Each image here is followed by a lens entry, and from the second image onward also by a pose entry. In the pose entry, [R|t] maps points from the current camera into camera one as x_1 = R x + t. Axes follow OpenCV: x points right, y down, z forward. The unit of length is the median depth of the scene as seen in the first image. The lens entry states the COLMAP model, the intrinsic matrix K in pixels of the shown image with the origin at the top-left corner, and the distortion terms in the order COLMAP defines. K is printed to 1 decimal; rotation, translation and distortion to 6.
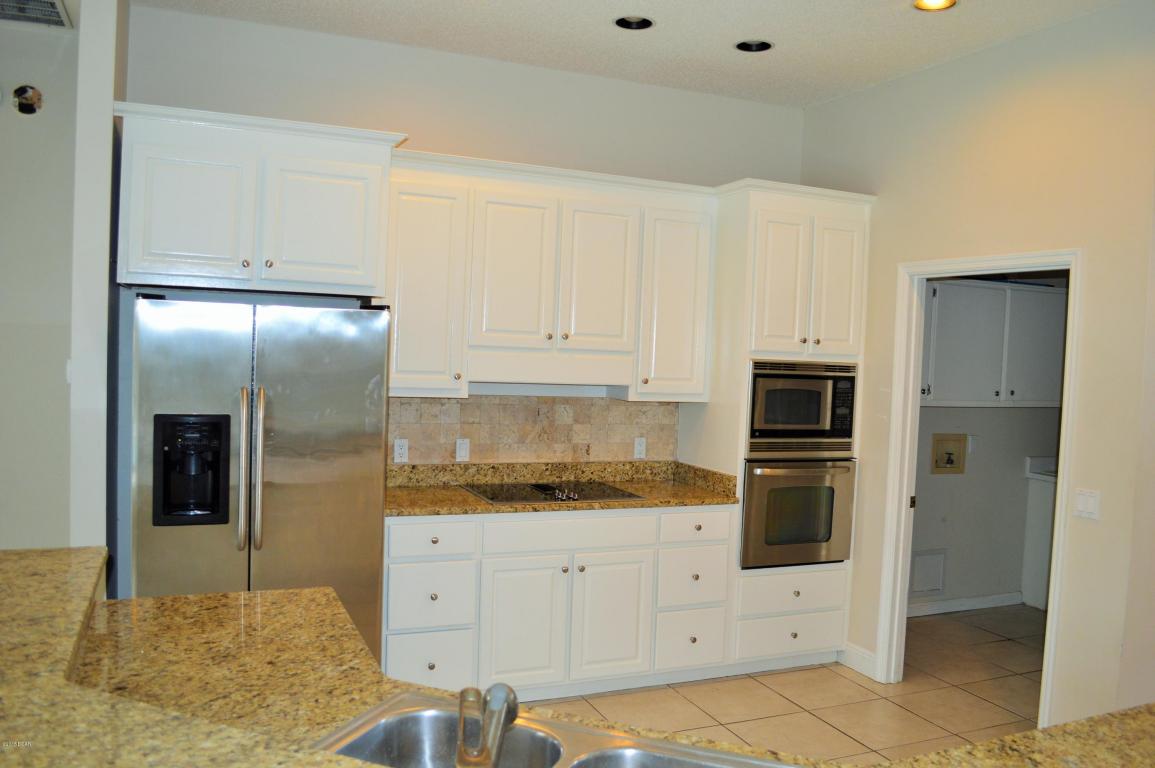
lens RADIAL K [[936.7, 0, 583.3], [0, 936.7, 386.7], [0, 0, 1]] dist [-0.066398, -0.002594]
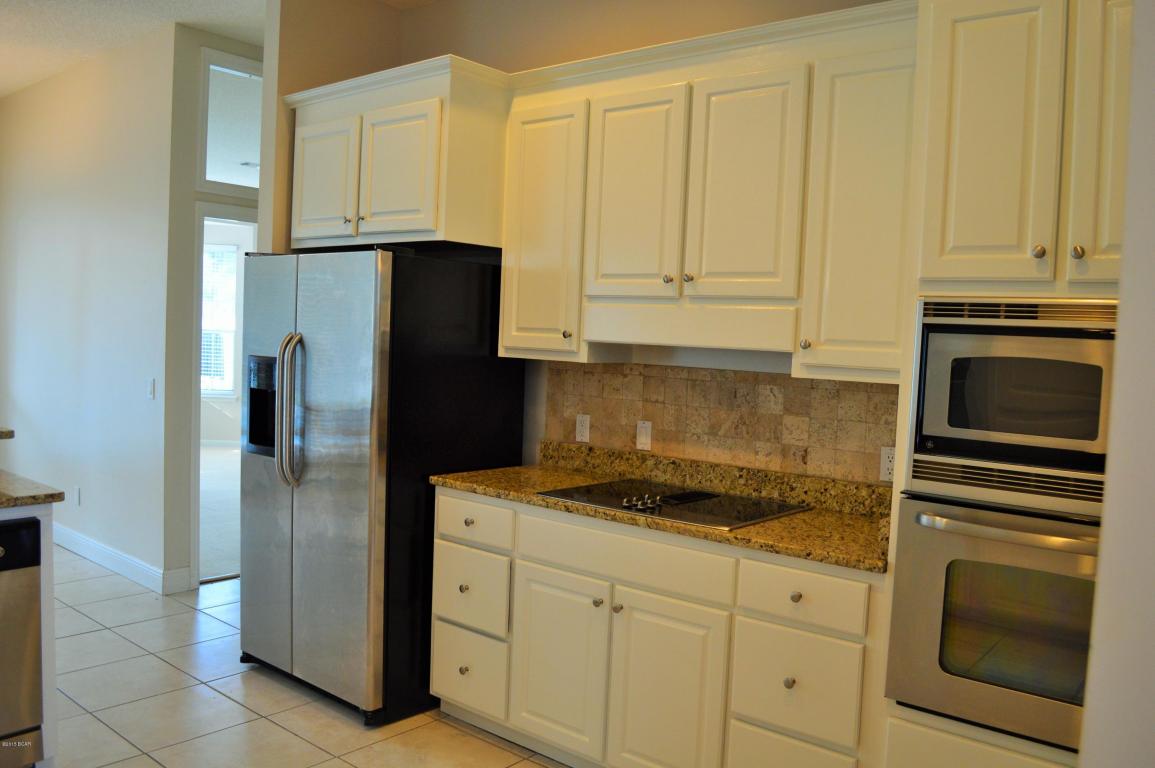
lens RADIAL K [[936.7, 0, 580.2], [0, 936.7, 384.4], [0, 0, 1]] dist [-0.066398, -0.002594]
pose [[0.444271, 0.024384, -0.895560, 0.542632], [-0.062240, 0.998054, -0.003701, 0.031188], [0.893728, 0.057384, 0.444924, 0.598709]]
